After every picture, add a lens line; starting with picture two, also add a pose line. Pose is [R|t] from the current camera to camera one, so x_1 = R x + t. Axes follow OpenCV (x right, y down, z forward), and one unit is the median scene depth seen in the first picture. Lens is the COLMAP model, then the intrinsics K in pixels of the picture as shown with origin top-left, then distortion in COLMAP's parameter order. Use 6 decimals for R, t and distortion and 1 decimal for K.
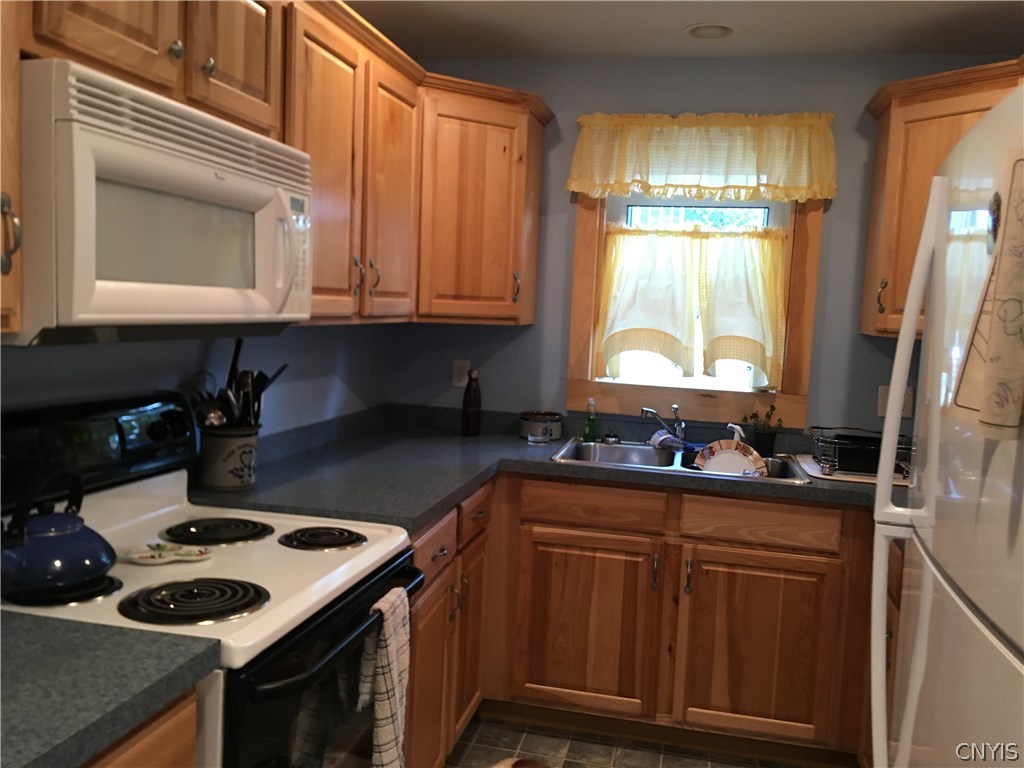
lens RADIAL K [[889.2, 0, 510.9], [0, 889.2, 376.7], [0, 0, 1]] dist [0.113586, -0.121775]
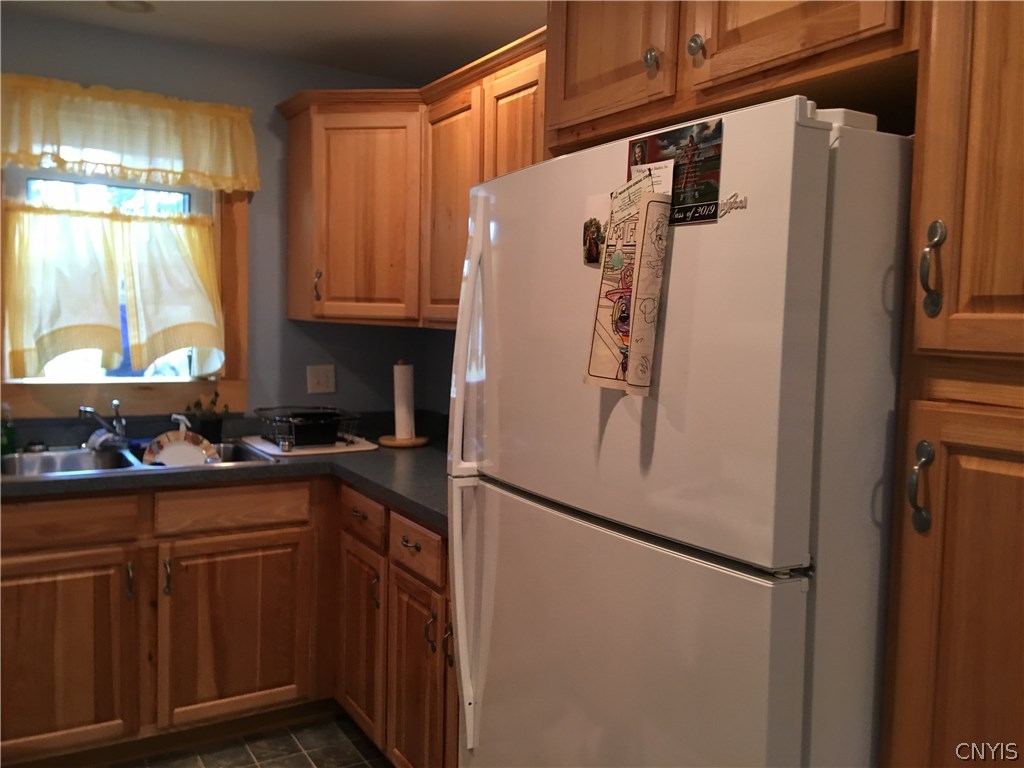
lens RADIAL K [[889.2, 0, 515.2], [0, 889.2, 379.2], [0, 0, 1]] dist [0.113586, -0.121775]
pose [[0.731770, -0.078562, 0.677008, -0.150262], [0.062947, 0.996879, 0.047642, -0.009921], [-0.678638, 0.007753, 0.734432, 0.028833]]
